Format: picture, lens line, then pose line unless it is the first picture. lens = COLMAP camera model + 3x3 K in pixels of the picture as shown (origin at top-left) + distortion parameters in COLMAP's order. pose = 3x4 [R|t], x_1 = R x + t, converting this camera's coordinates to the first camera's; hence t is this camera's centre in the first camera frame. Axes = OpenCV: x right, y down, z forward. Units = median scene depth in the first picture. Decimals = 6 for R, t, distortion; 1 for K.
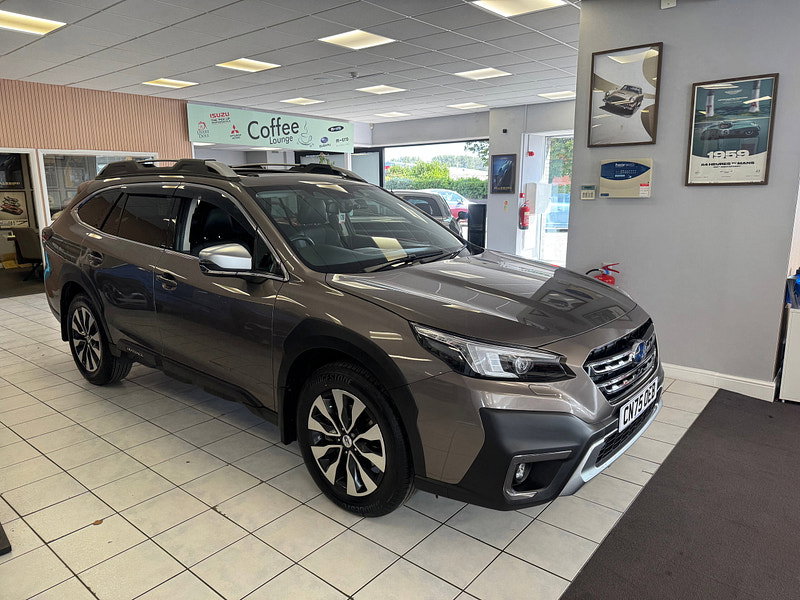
lens RADIAL K [[566.5, 0, 397.9], [0, 566.5, 301.2], [0, 0, 1]] dist [0.020399, -0.024635]
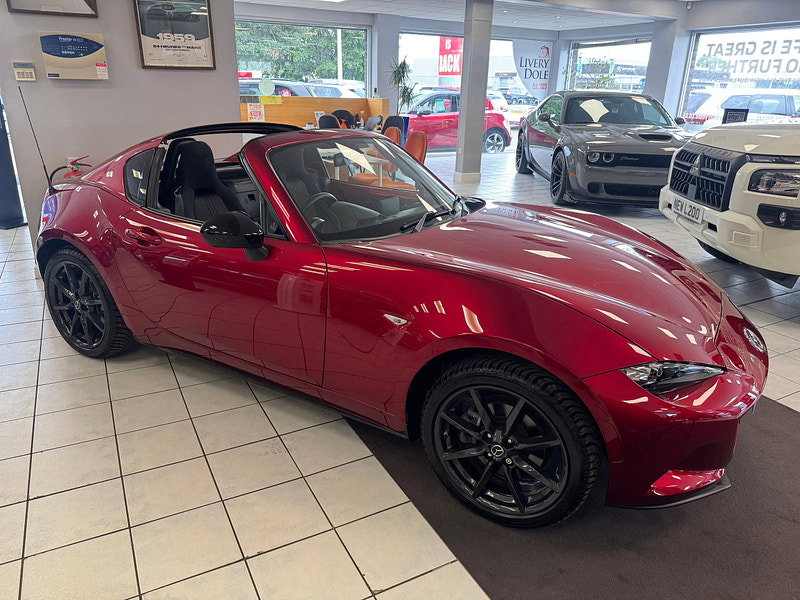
lens RADIAL K [[566.5, 0, 397.9], [0, 566.5, 301.2], [0, 0, 1]] dist [0.020399, -0.024635]
pose [[0.378653, -0.310556, 0.871881, -0.307218], [0.159095, 0.949844, 0.269231, -0.015469], [-0.911763, 0.036767, 0.409069, 0.215300]]
